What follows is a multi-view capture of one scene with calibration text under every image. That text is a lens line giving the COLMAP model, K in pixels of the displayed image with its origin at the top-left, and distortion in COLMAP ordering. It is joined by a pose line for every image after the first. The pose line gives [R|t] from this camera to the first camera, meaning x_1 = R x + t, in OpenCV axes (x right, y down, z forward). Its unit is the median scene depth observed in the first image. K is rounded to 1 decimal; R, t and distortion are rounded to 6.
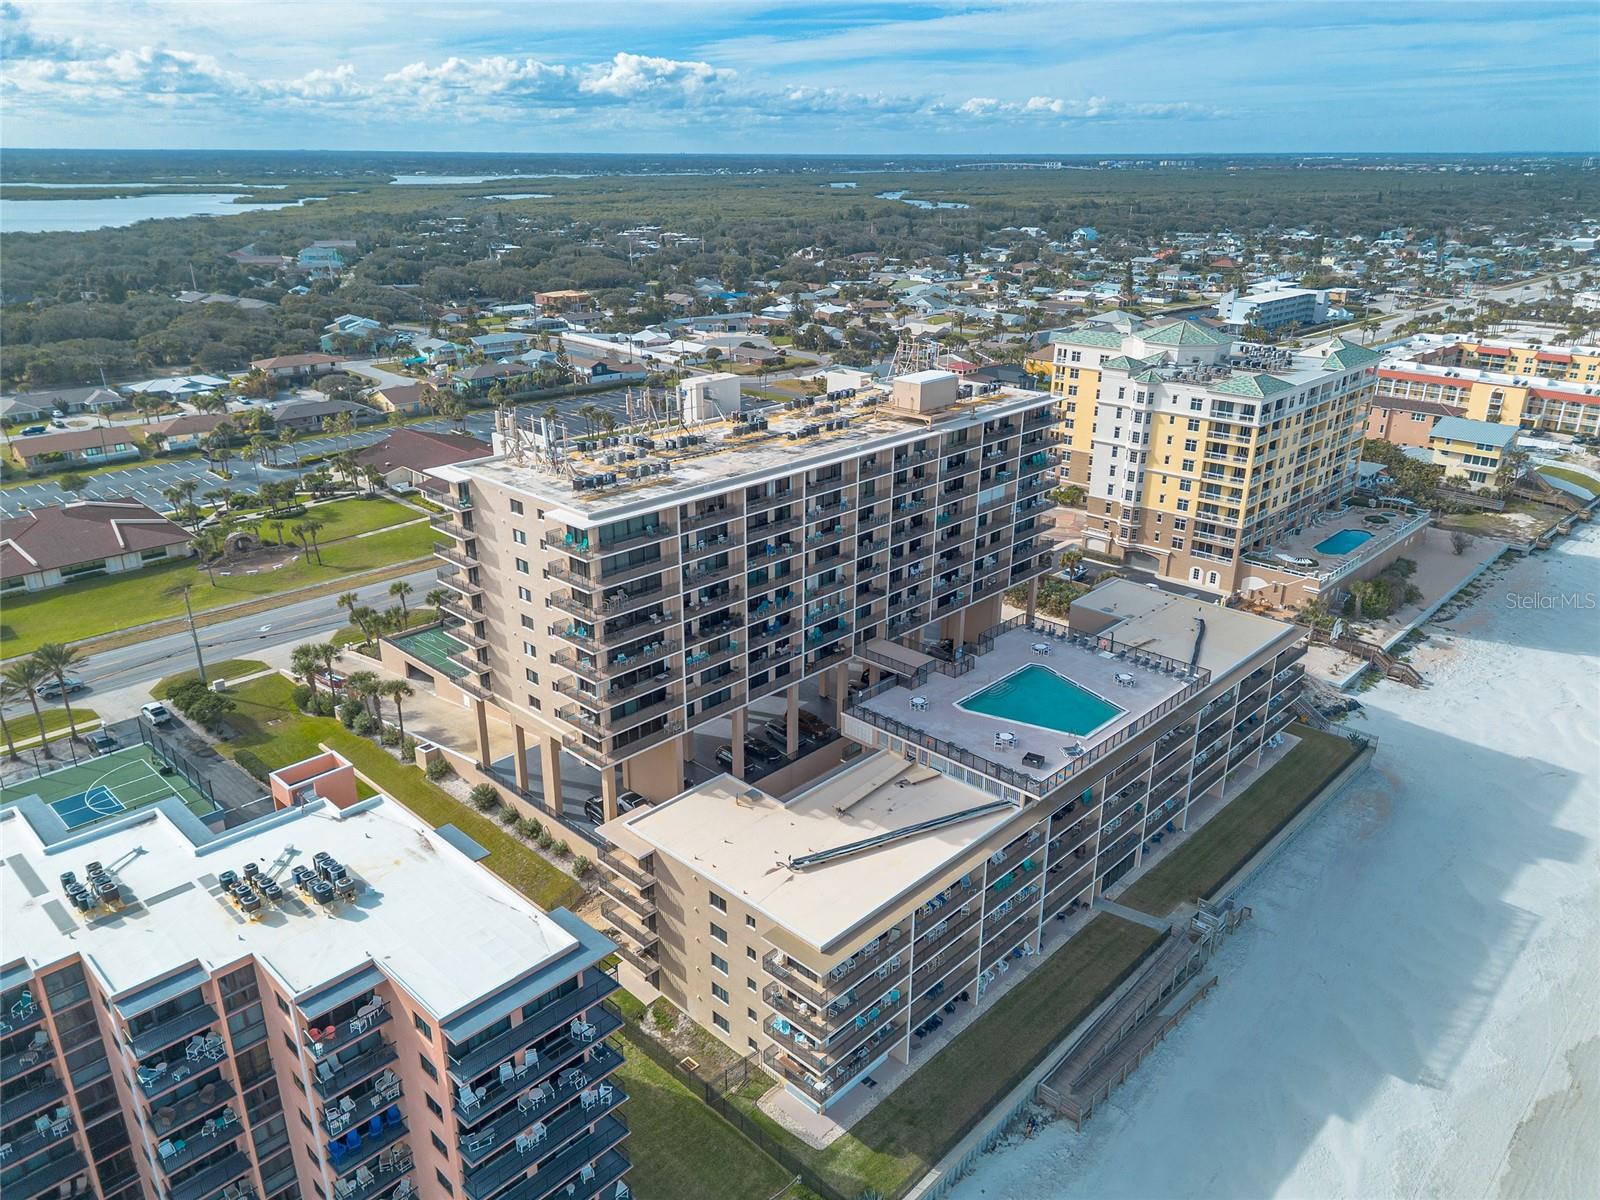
lens RADIAL K [[1142.3, 0, 800.0], [0, 1142.3, 600.0], [0, 0, 1]] dist [0.086928, -0.079030]
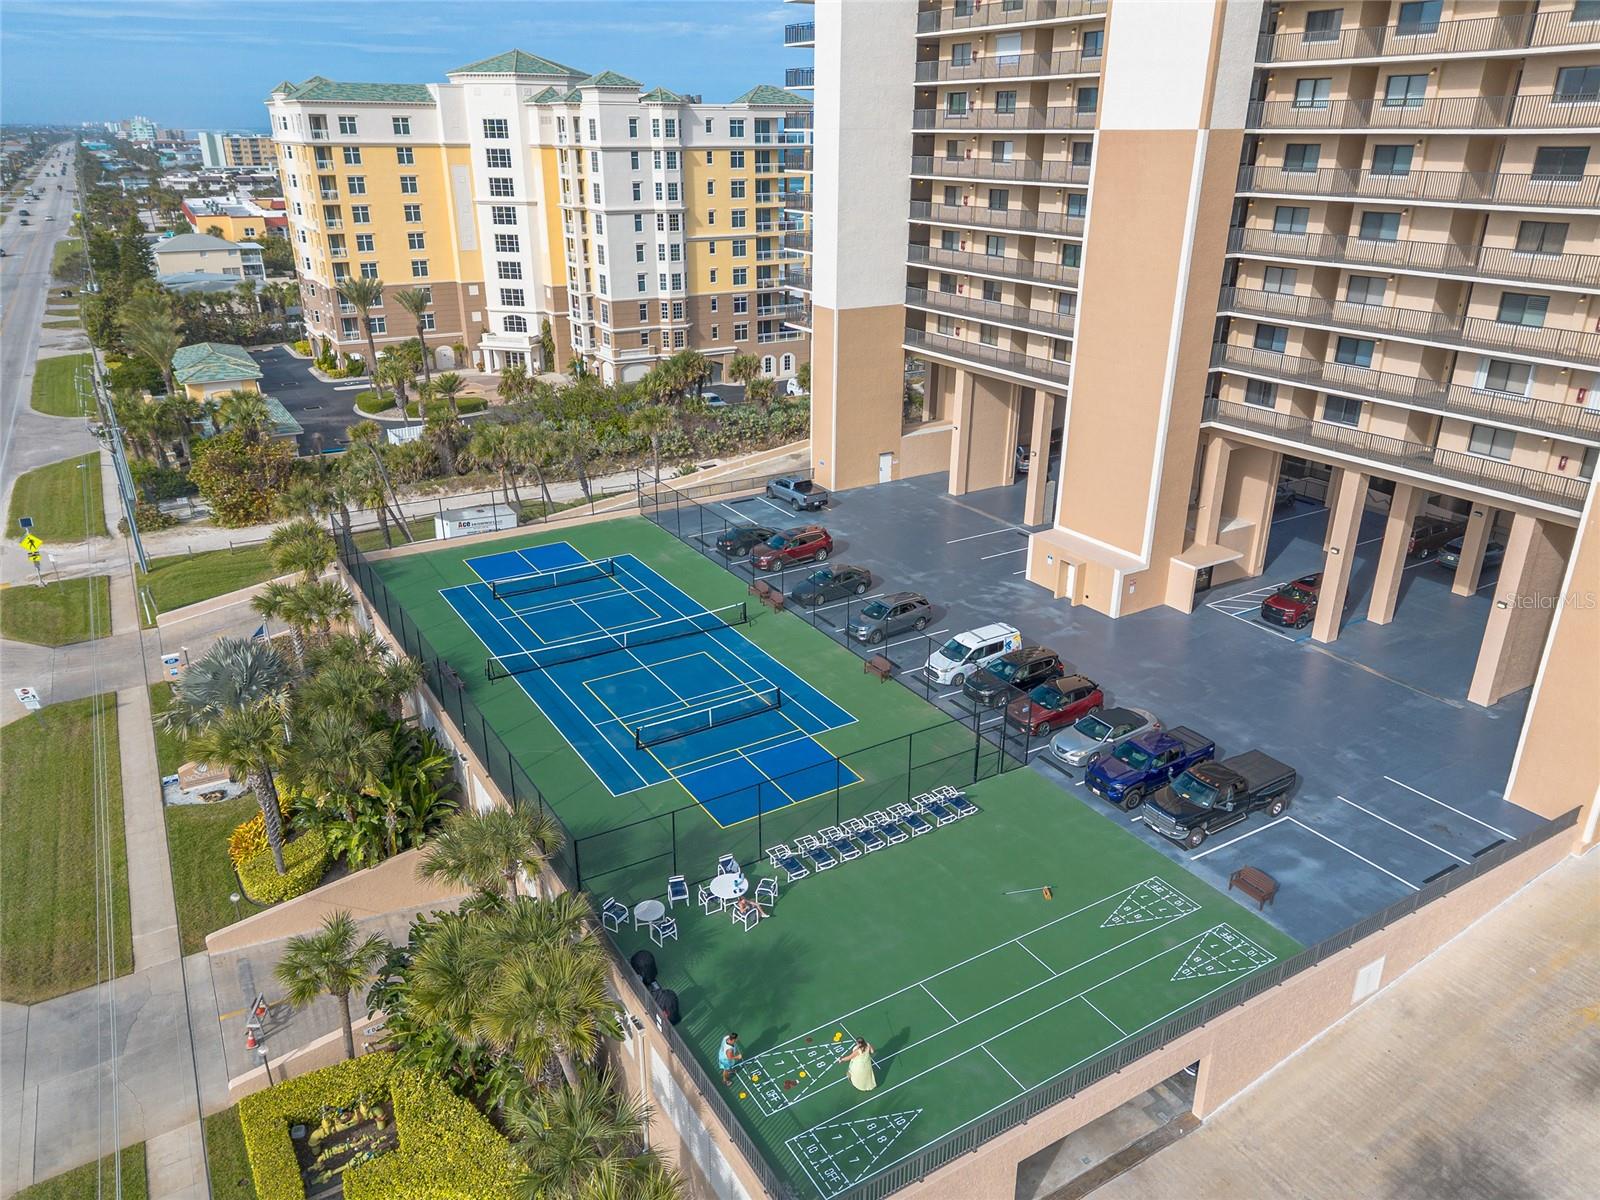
lens RADIAL K [[1142.3, 0, 800.0], [0, 1142.3, 600.0], [0, 0, 1]] dist [0.086928, -0.079030]
pose [[0.279174, -0.377854, 0.882773, -0.394569], [0.351952, 0.895612, 0.272046, -0.083798], [-0.893416, 0.234745, 0.383018, 0.728913]]
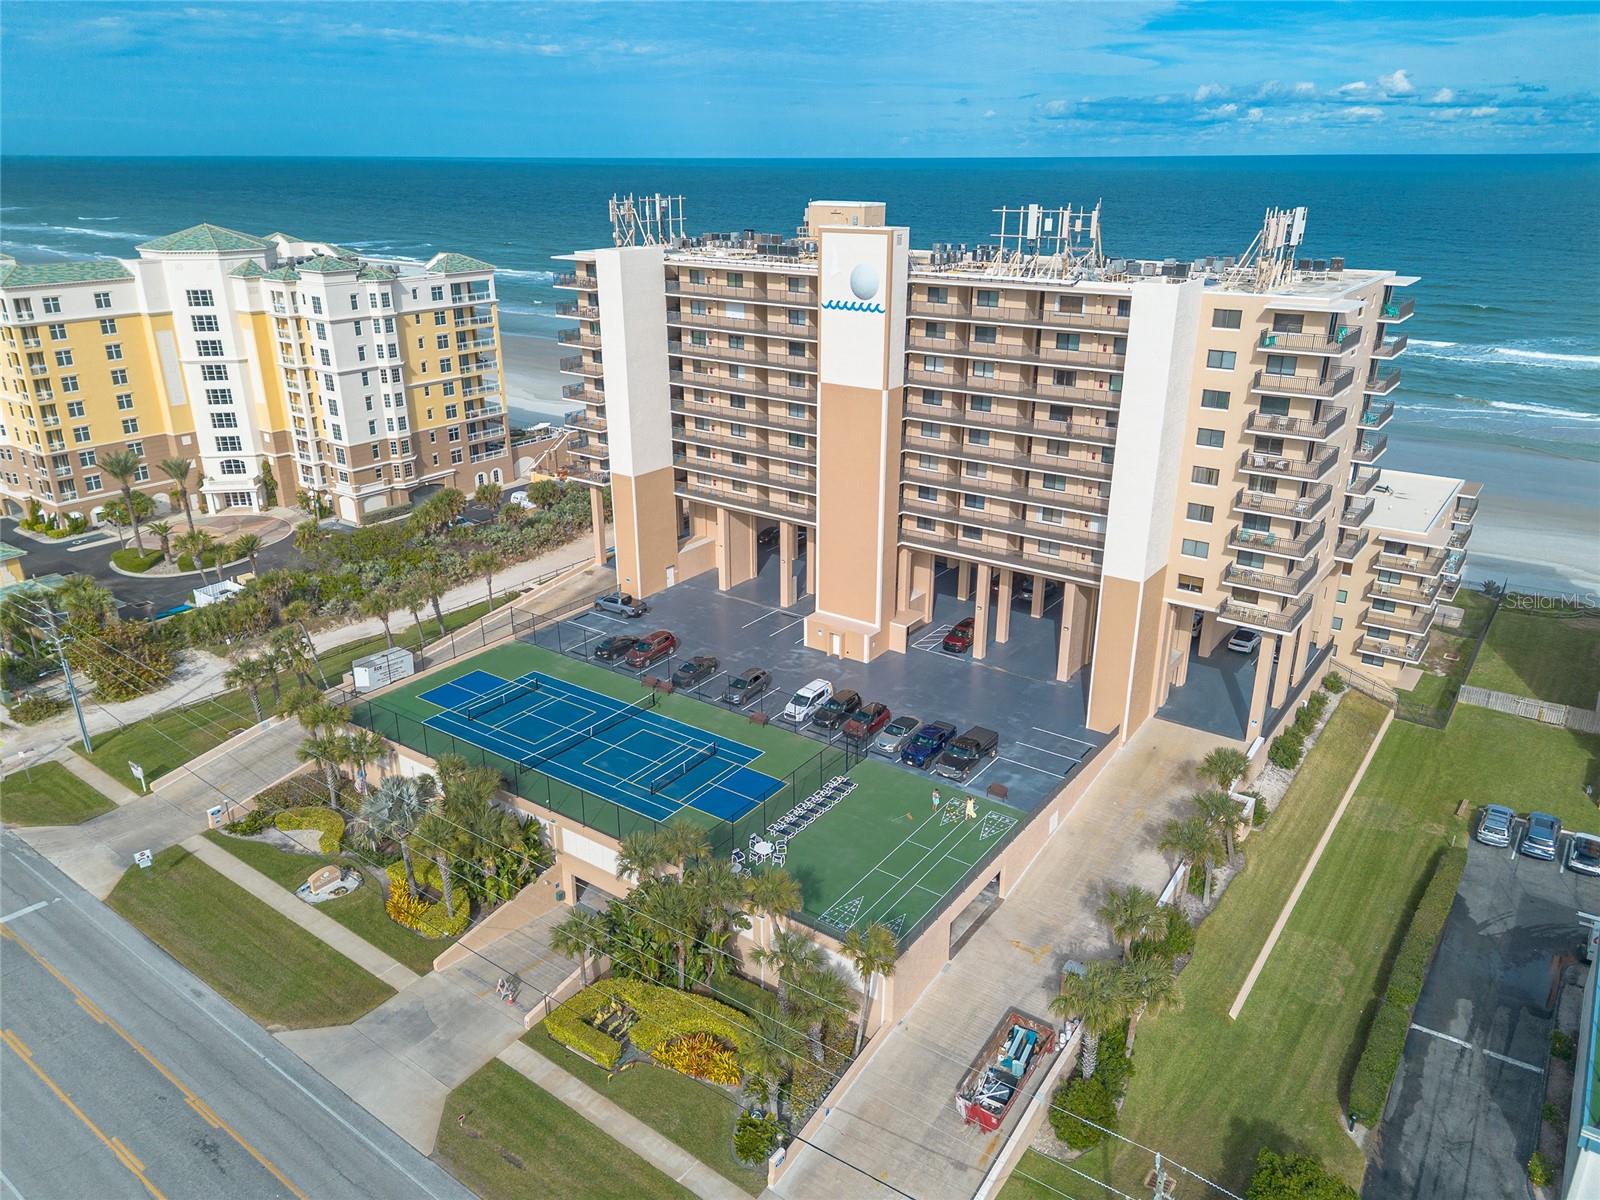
lens RADIAL K [[1150.9, 0, 800.0], [0, 1150.9, 600.0], [0, 0, 1]] dist [0.167385, -0.228412]
pose [[-0.120239, -0.374317, 0.919472, -0.579187], [0.359049, 0.847096, 0.391806, -0.215766], [-0.925541, 0.377246, 0.032544, 0.777883]]
